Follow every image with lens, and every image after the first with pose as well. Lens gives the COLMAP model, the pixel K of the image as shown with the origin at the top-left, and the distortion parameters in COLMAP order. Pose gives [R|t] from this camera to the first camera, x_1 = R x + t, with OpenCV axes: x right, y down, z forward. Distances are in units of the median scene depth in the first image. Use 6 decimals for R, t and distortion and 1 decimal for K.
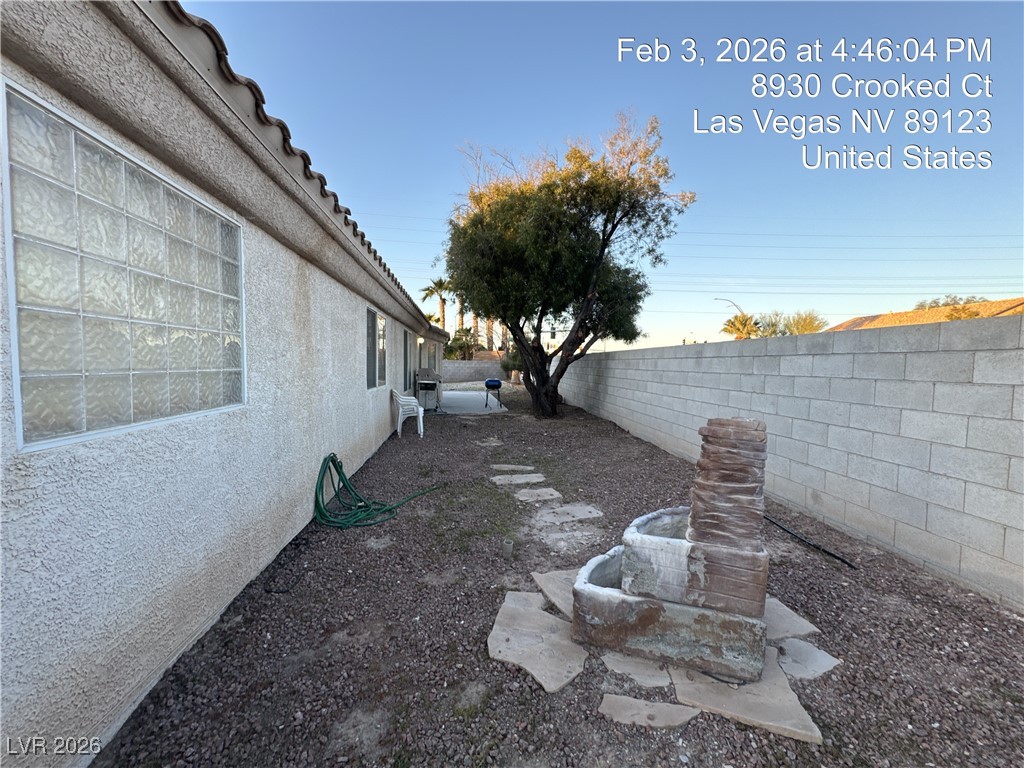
lens RADIAL K [[408.9, 0, 510.3], [0, 408.9, 386.2], [0, 0, 1]] dist [-0.008524, -0.000439]
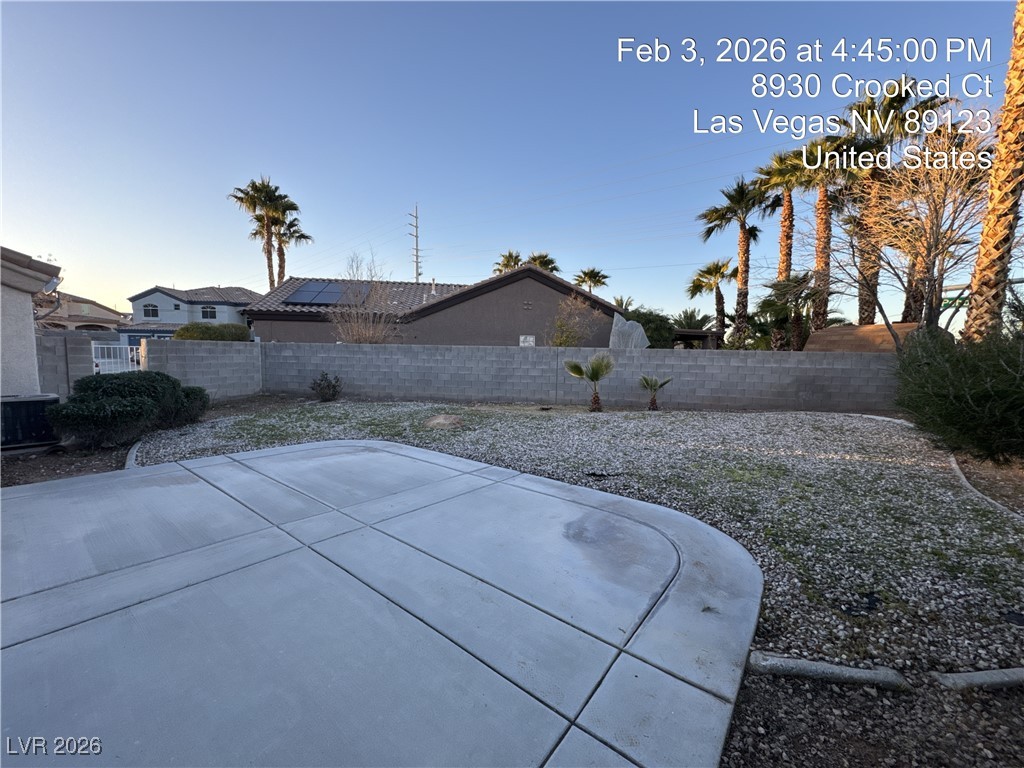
lens RADIAL K [[408.9, 0, 510.3], [0, 408.9, 386.2], [0, 0, 1]] dist [-0.008524, -0.000439]
pose [[0.715062, 0.063163, -0.696201, -0.018564], [-0.061694, 0.997726, 0.027153, -0.022133], [0.696333, 0.023536, 0.717333, 0.477925]]
